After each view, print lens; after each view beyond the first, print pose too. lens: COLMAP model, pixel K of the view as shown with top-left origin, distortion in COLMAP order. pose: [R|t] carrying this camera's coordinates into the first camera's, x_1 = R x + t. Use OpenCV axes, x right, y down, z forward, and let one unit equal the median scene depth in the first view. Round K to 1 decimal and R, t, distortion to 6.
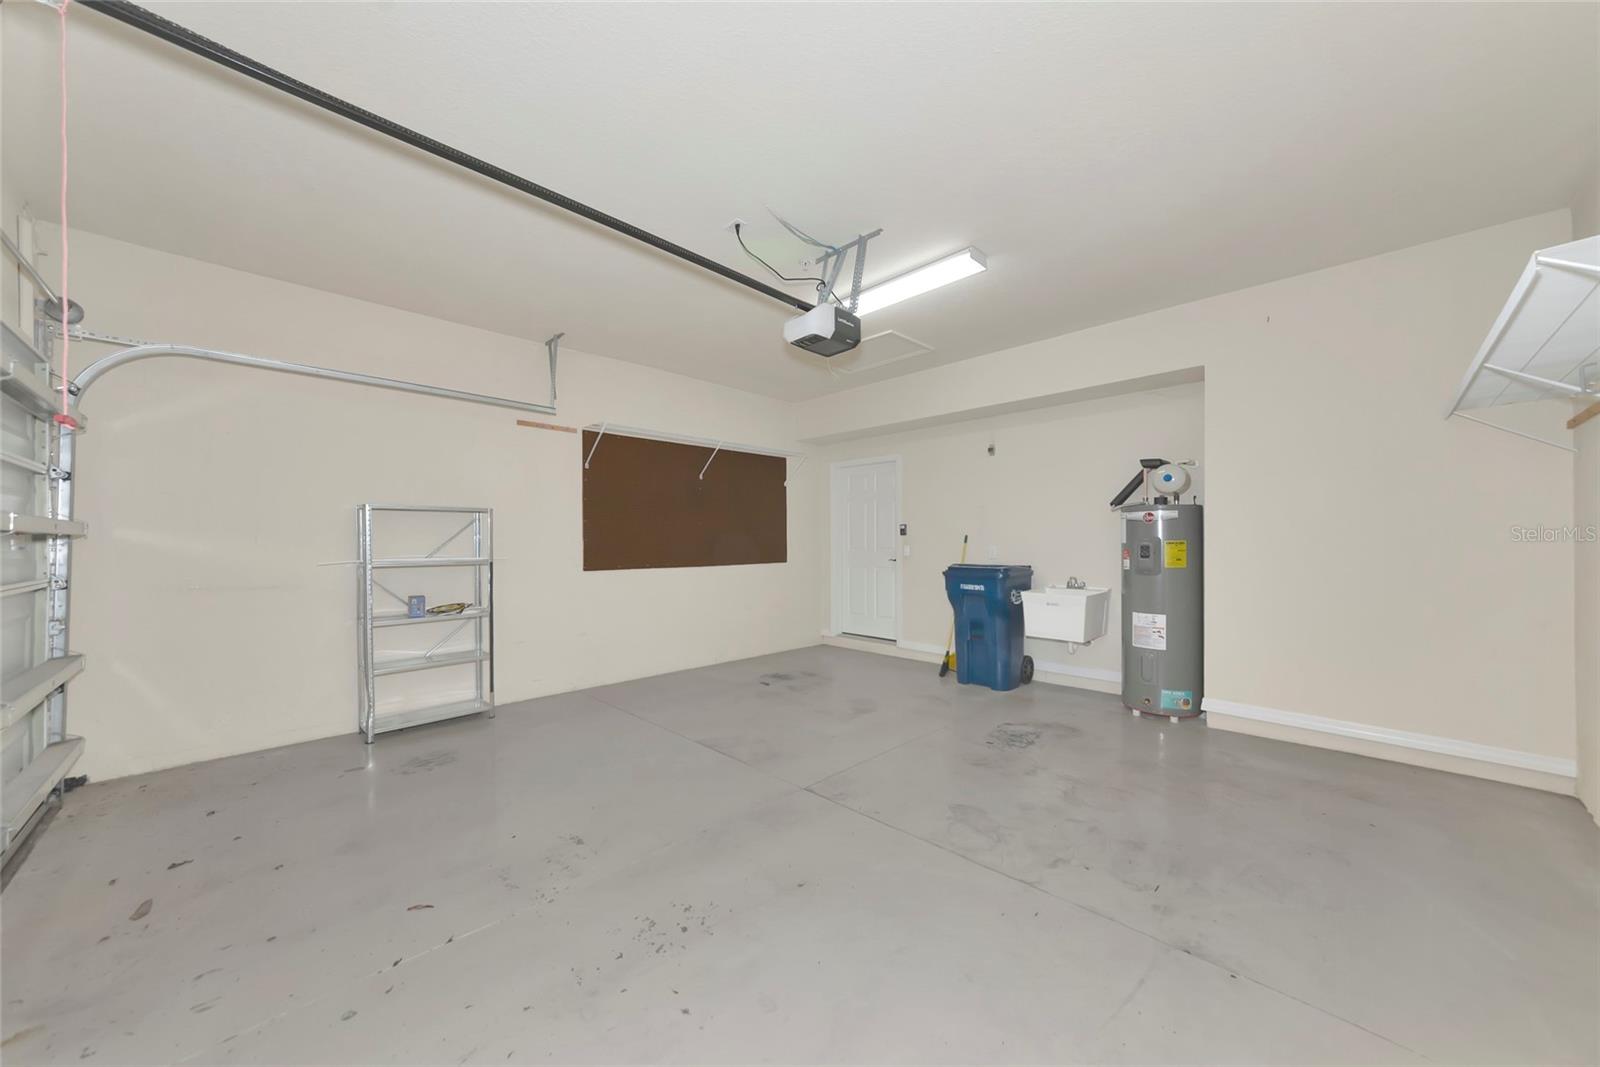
lens RADIAL K [[563.9, 0, 799.9], [0, 563.9, 540.4], [0, 0, 1]] dist [0.006560, 0.000861]
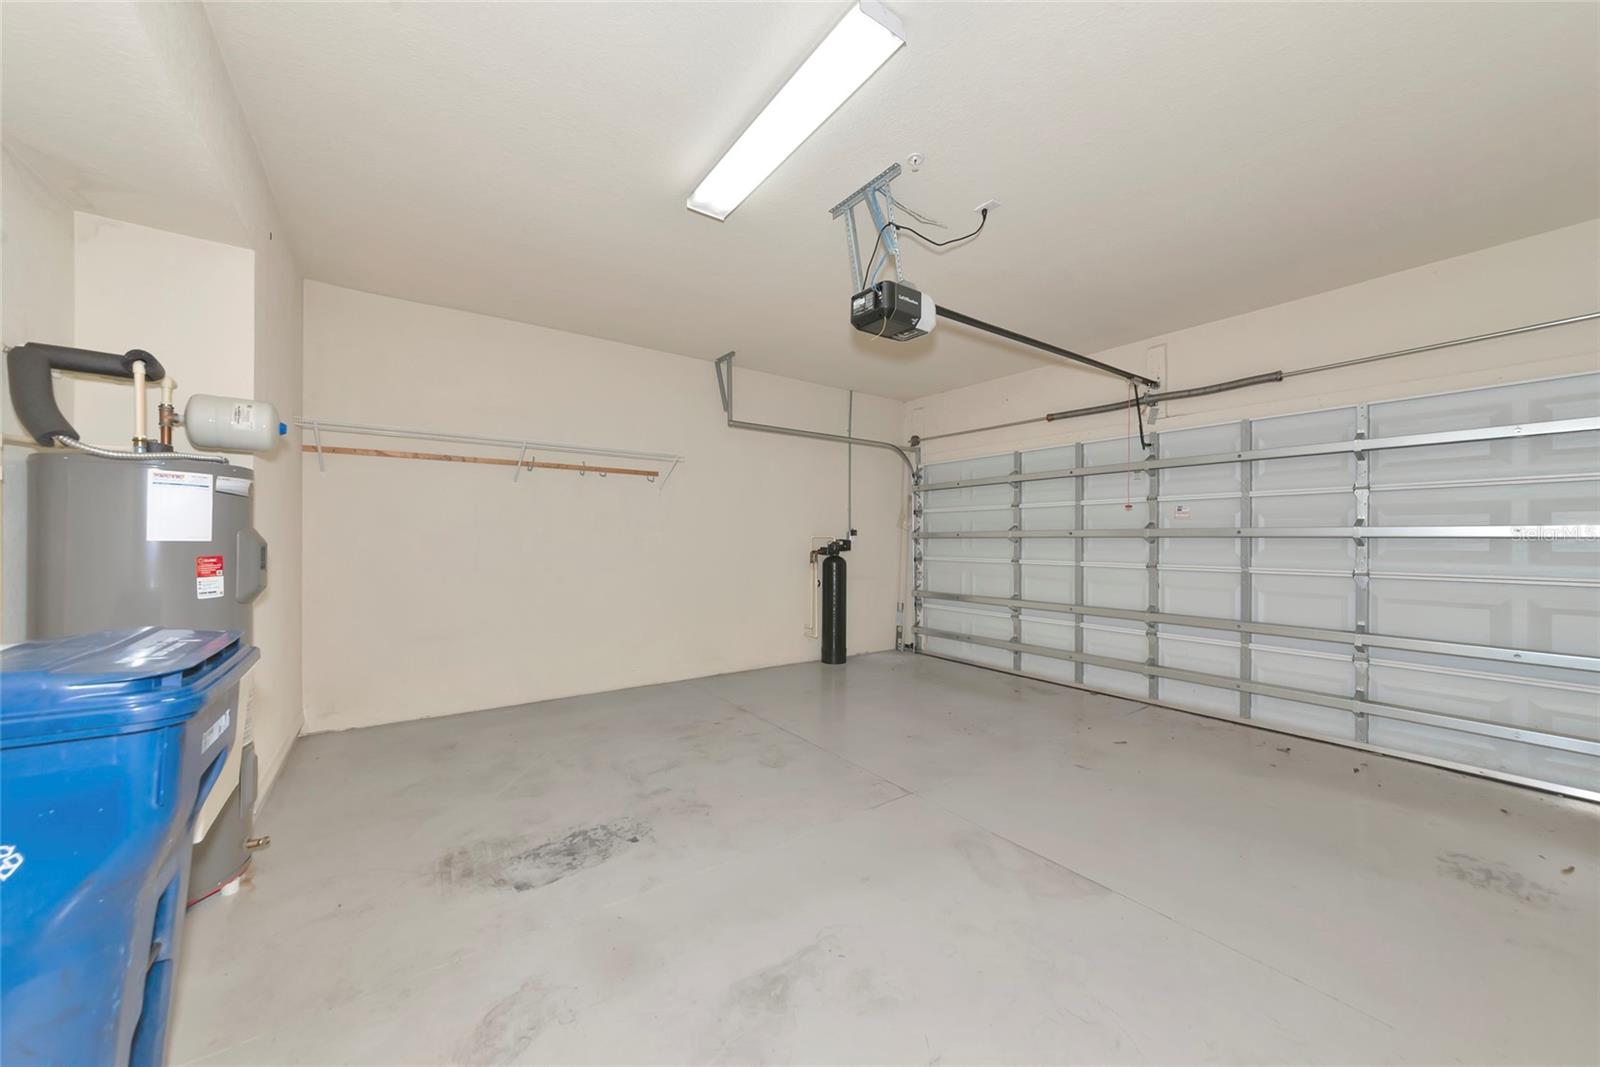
lens RADIAL K [[563.9, 0, 799.4], [0, 563.9, 537.6], [0, 0, 1]] dist [0.006560, 0.000861]
pose [[-0.986815, -0.005144, 0.161770, 0.034109], [-0.006812, 0.999929, -0.009761, 0.004875], [-0.161708, -0.010734, -0.986780, 1.592343]]
